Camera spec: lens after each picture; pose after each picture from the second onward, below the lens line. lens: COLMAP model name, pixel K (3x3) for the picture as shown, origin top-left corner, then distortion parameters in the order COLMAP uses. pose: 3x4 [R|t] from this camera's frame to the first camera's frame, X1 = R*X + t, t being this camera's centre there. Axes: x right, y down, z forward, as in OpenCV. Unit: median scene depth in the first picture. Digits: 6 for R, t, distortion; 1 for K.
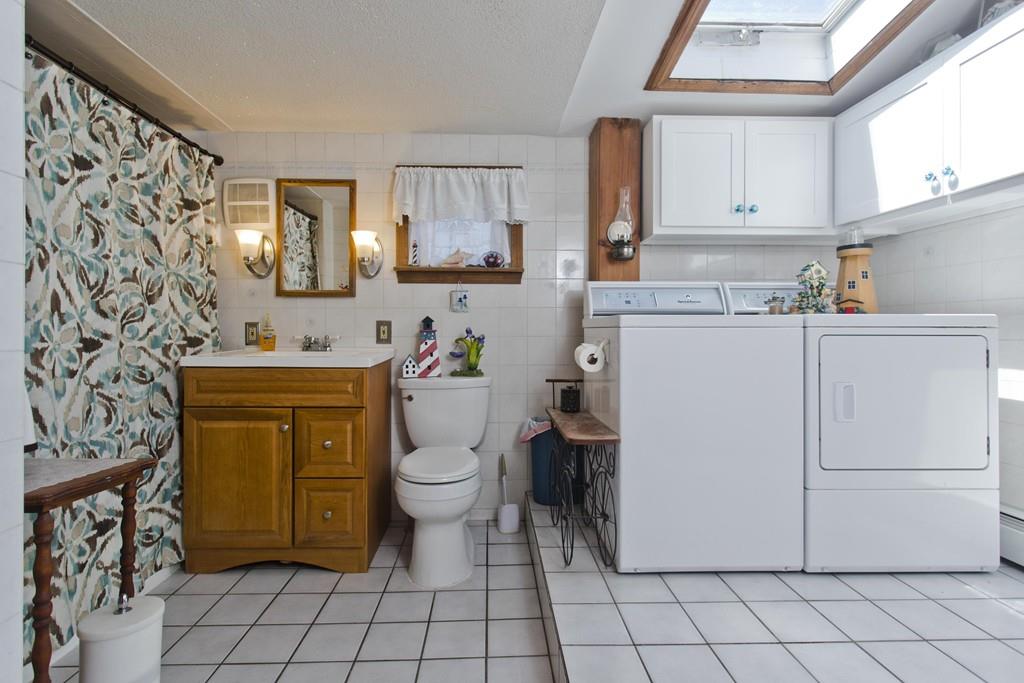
lens RADIAL K [[497.0, 0, 504.4], [0, 497.0, 333.5], [0, 0, 1]] dist [-0.001276, 0.003836]
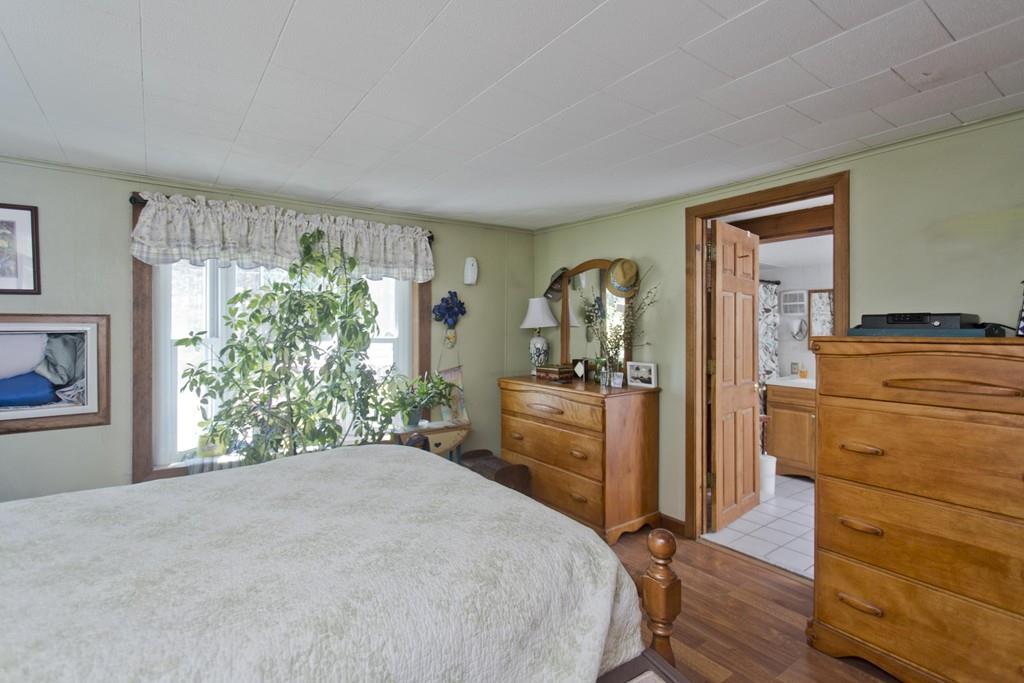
lens RADIAL K [[487.9, 0, 514.5], [0, 487.9, 332.1], [0, 0, 1]] dist [-0.000060, 0.004111]
pose [[0.578616, 0.008302, -0.815558, 0.545470], [-0.005012, 0.999966, 0.006624, -0.188629], [0.815584, 0.000255, 0.578638, -1.307644]]
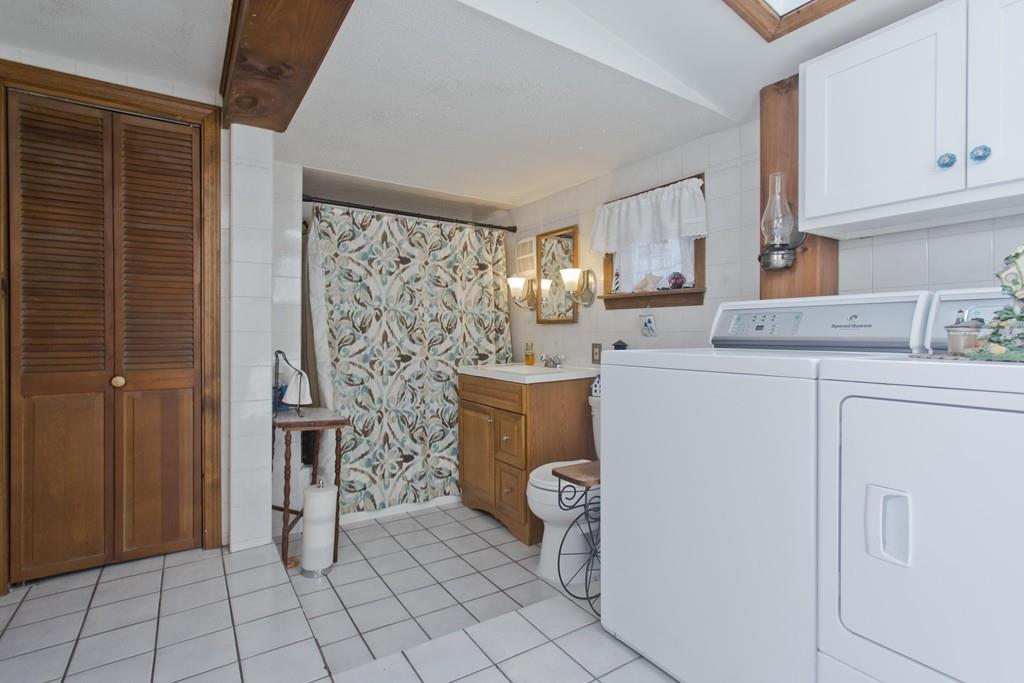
lens RADIAL K [[497.0, 0, 512.2], [0, 497.0, 338.0], [0, 0, 1]] dist [-0.001276, 0.003836]
pose [[0.518419, 0.009364, -0.855076, 0.794675], [-0.007144, 0.999953, 0.006619, -0.056466], [0.855097, 0.002677, 0.518461, 0.317374]]
